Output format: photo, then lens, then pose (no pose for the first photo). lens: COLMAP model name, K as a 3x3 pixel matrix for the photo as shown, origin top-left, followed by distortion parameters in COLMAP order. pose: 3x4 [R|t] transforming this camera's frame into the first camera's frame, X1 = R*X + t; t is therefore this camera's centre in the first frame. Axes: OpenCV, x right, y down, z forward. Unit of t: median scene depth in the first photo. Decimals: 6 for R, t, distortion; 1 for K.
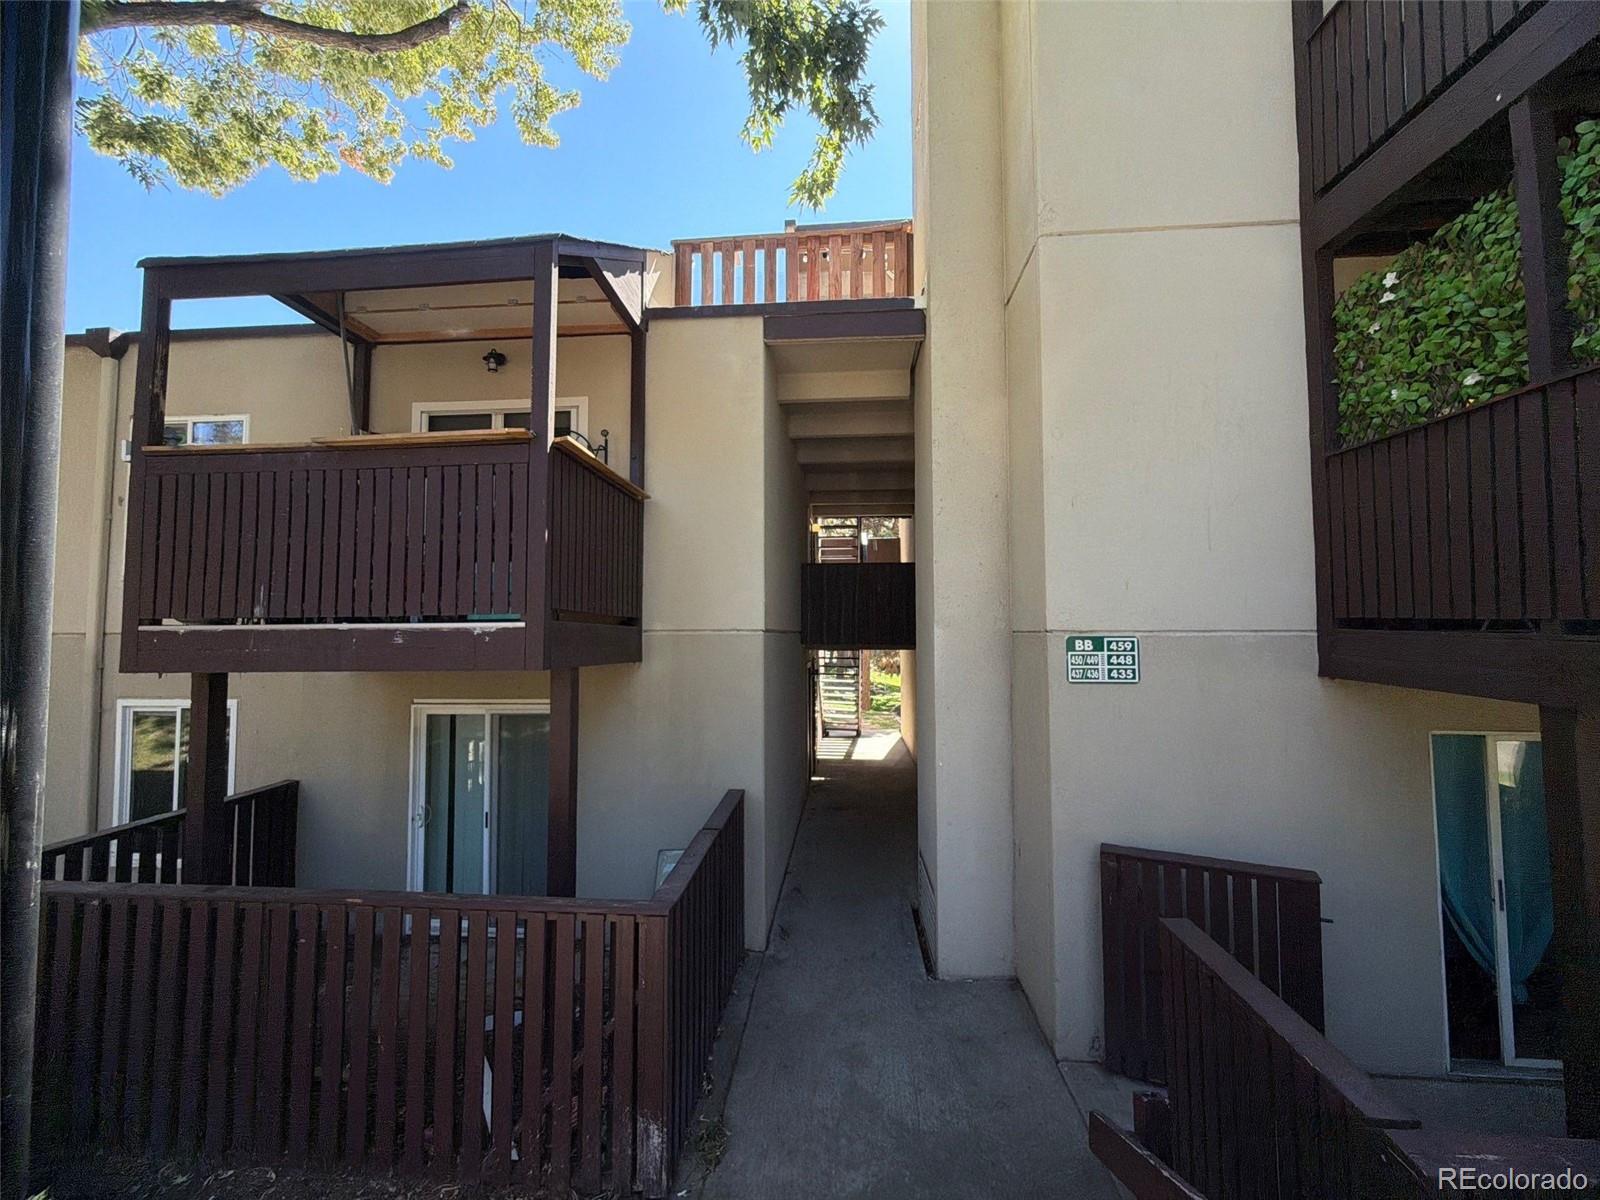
lens RADIAL K [[637.8, 0, 800.0], [0, 637.8, 600.0], [0, 0, 1]] dist [-0.000700, -0.000482]
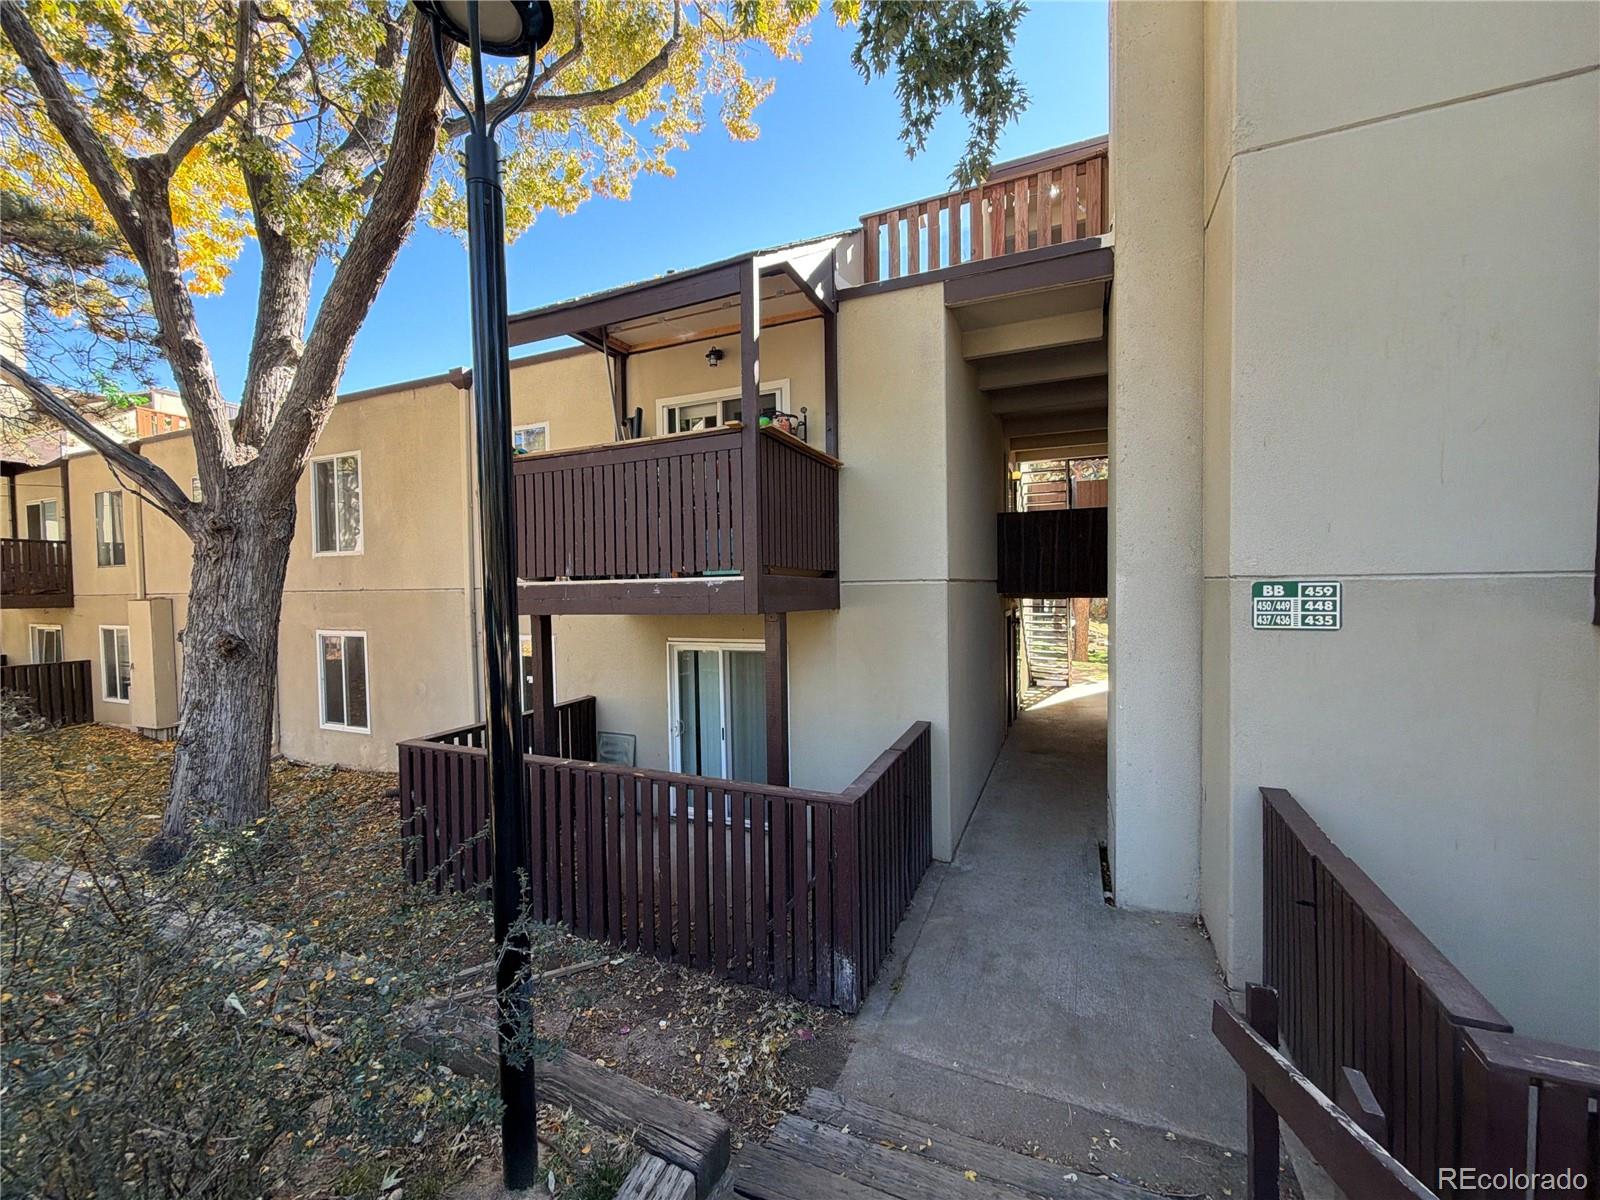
lens RADIAL K [[630.1, 0, 801.4], [0, 630.1, 602.7], [0, 0, 1]] dist [-0.001620, -0.000052]
pose [[0.946471, -0.002333, -0.322779, 0.059270], [0.029135, 0.996510, 0.078227, -0.005309], [0.321470, -0.083444, 0.943236, -0.108068]]
